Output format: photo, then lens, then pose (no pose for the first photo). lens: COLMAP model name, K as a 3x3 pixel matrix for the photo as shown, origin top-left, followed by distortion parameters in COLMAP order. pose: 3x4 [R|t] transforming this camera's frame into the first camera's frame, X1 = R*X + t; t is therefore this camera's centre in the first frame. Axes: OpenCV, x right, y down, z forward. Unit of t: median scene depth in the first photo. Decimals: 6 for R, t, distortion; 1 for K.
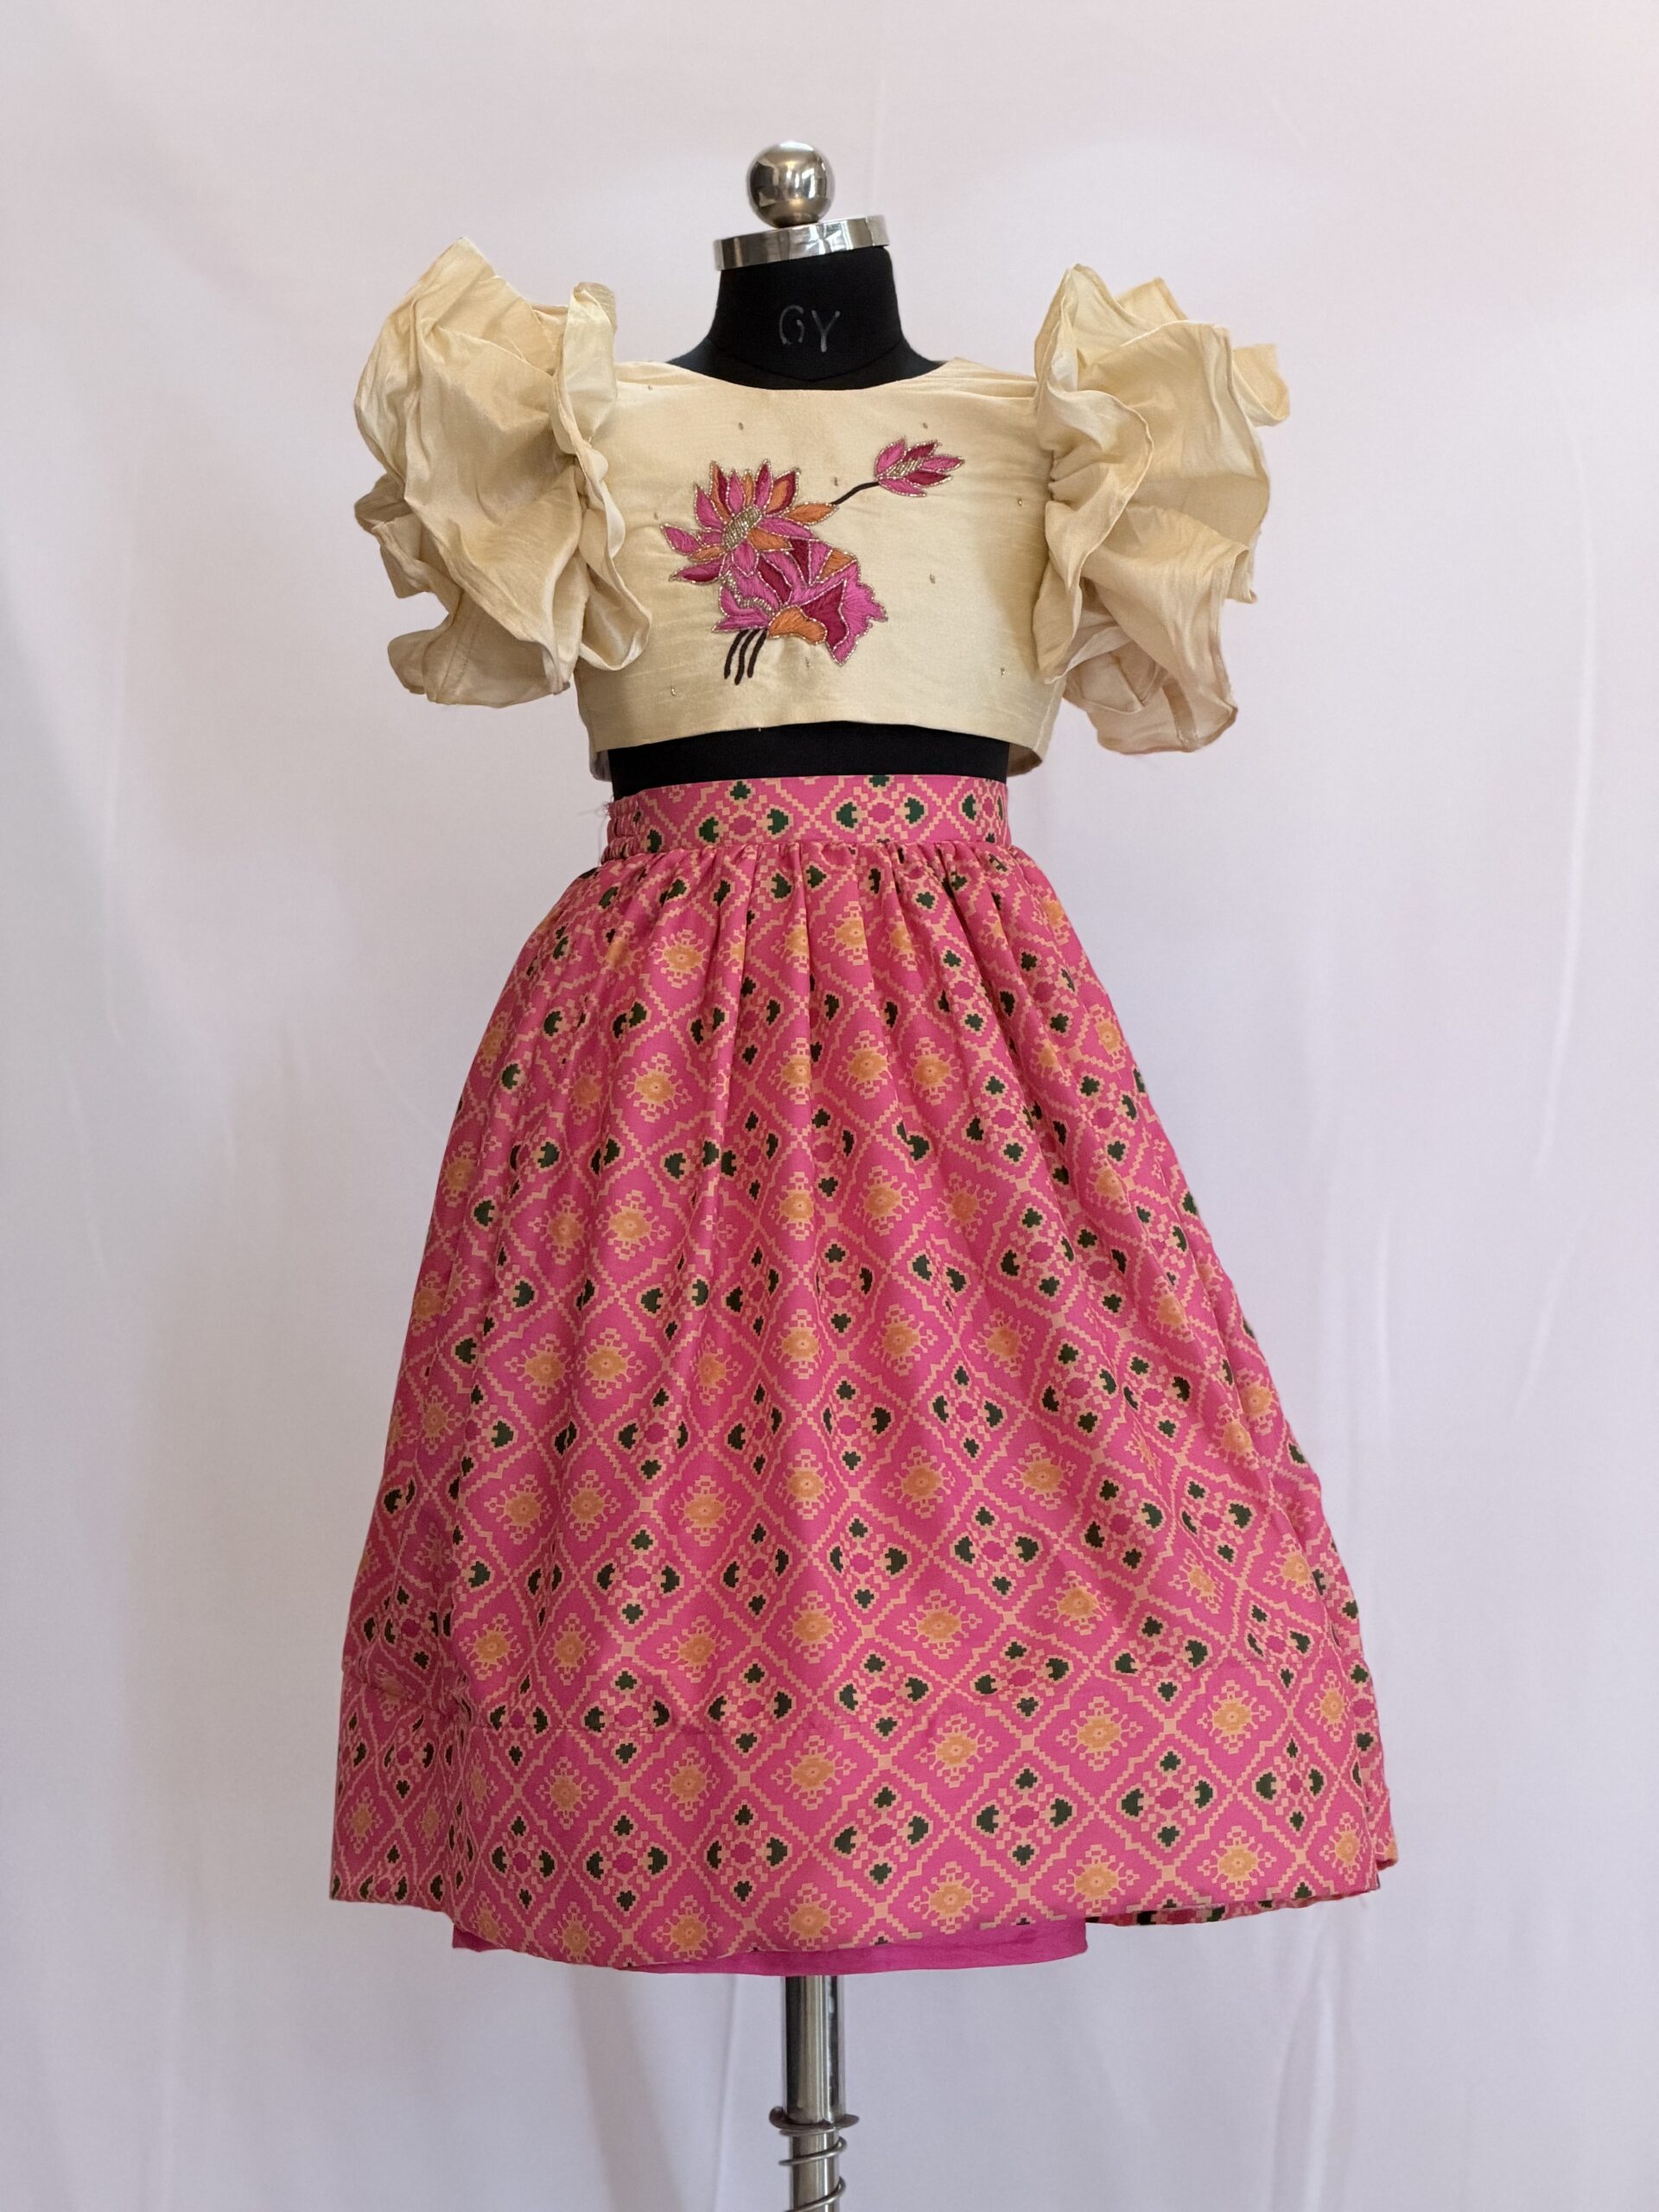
lens RADIAL K [[6403.6, 0, 827.3], [0, 6403.6, 1106.7], [0, 0, 1]] dist [0.009681, 0.000000]
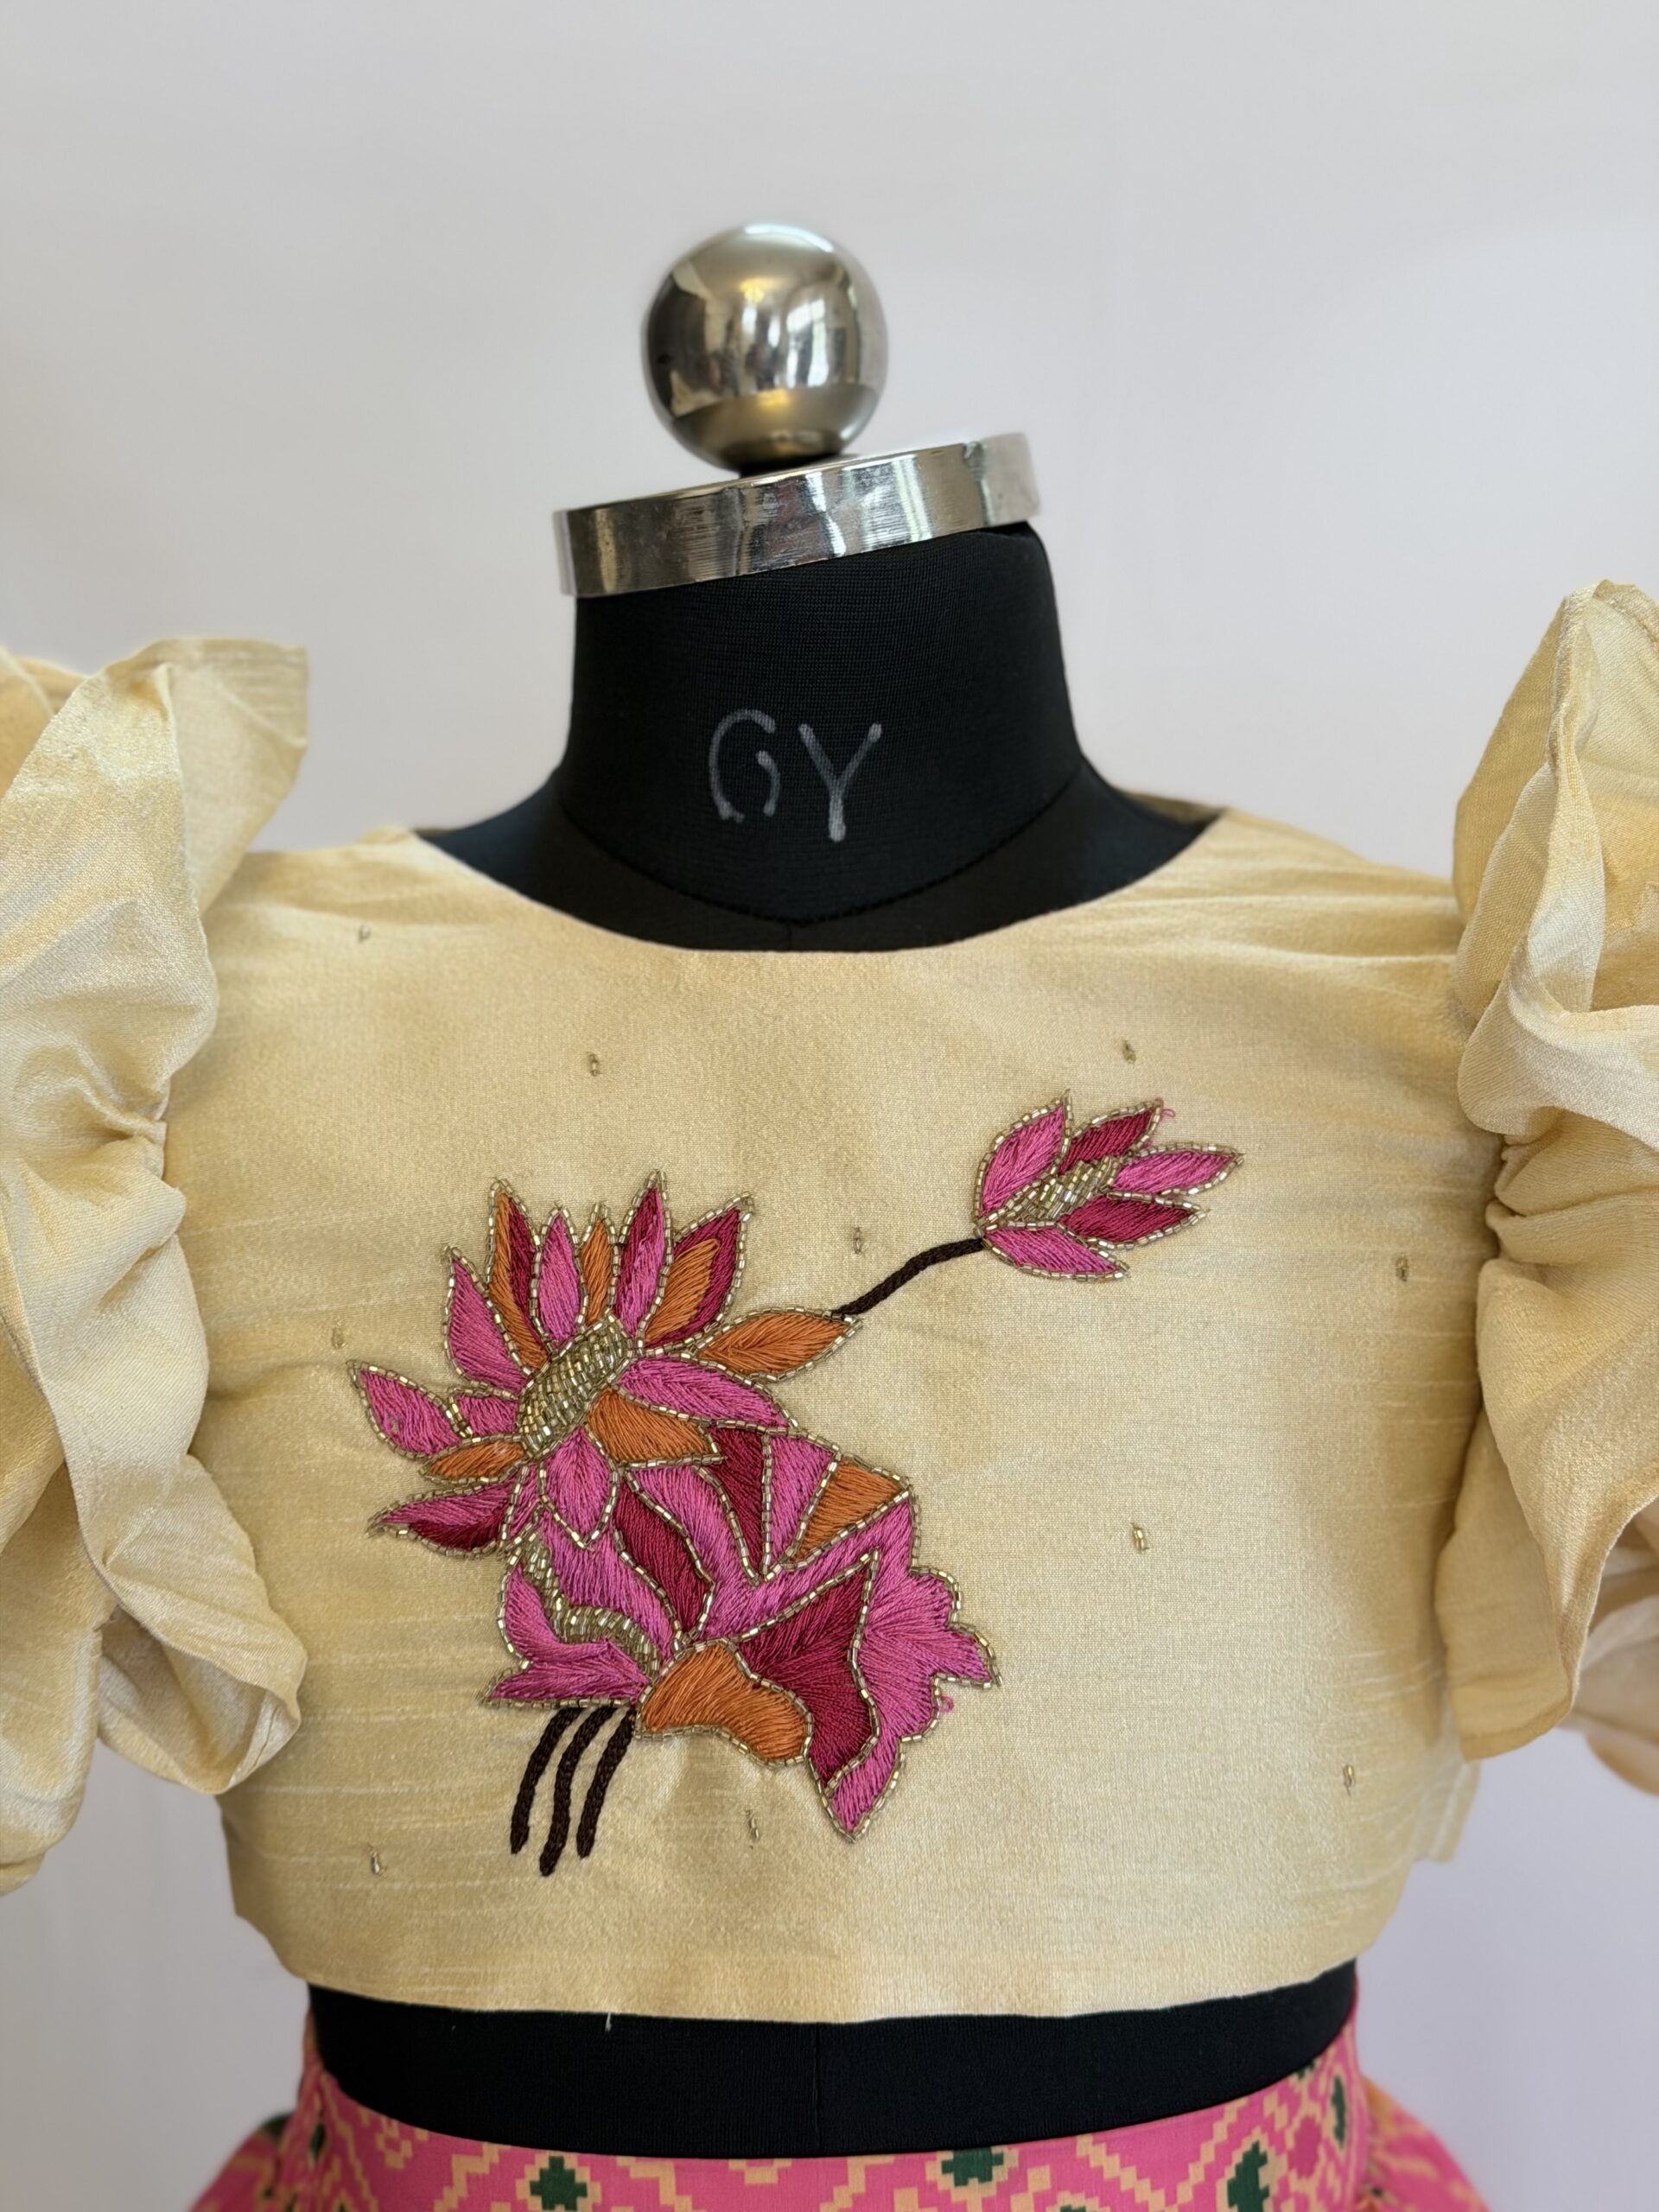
lens RADIAL K [[3146.4, 0, 833.8], [0, 3146.4, 1107.4], [0, 0, 1]] dist [0.144045, 0.000000]
pose [[0.992256, 0.010711, -0.123749, 0.020787], [0.001042, 0.995522, 0.094526, -0.120652], [0.124207, -0.093923, 0.987801, 0.836137]]
